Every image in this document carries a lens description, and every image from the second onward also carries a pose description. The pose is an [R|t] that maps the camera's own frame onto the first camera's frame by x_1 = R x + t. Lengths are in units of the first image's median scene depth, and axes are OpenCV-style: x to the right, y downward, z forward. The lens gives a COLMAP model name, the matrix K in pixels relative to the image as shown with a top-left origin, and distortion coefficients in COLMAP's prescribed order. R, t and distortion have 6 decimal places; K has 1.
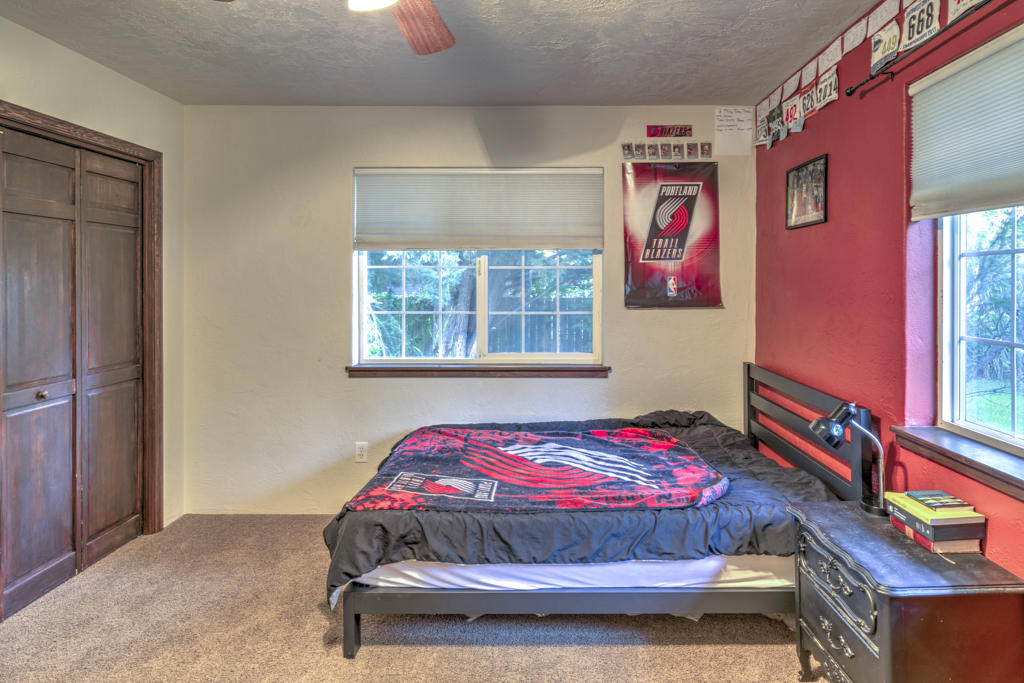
lens RADIAL K [[628.4, 0, 534.1], [0, 628.4, 287.3], [0, 0, 1]] dist [0.007173, 0.003811]
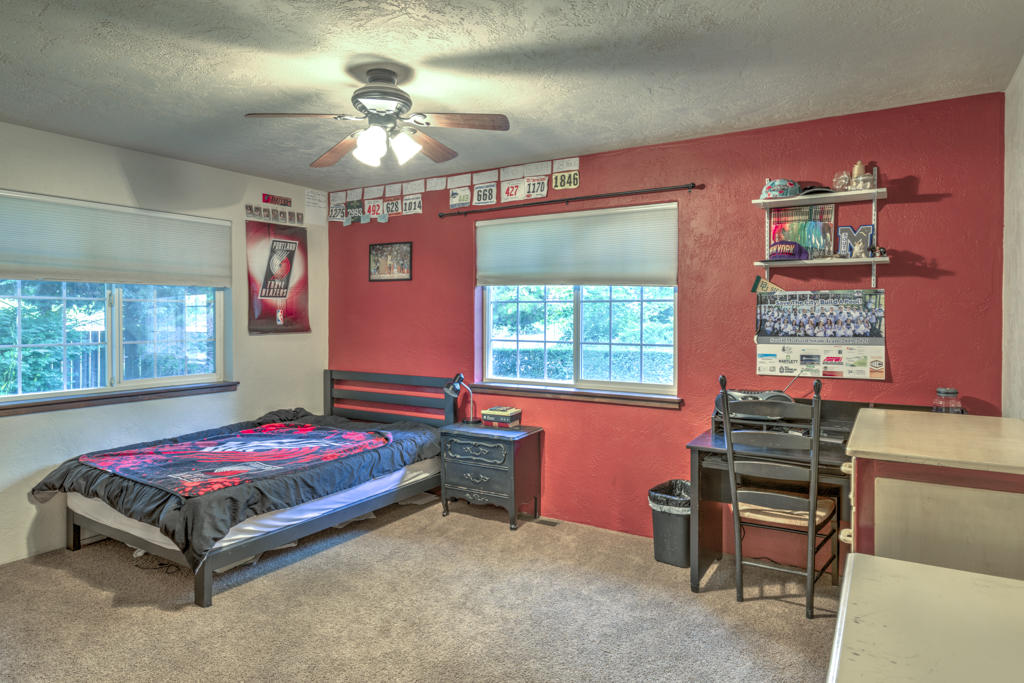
lens RADIAL K [[628.4, 0, 510.7], [0, 628.4, 334.8], [0, 0, 1]] dist [0.007173, 0.003811]
pose [[0.527966, -0.025759, 0.848875, -0.700764], [0.003726, 0.999601, 0.028016, 0.000086], [-0.849257, -0.011629, 0.527851, -0.132003]]
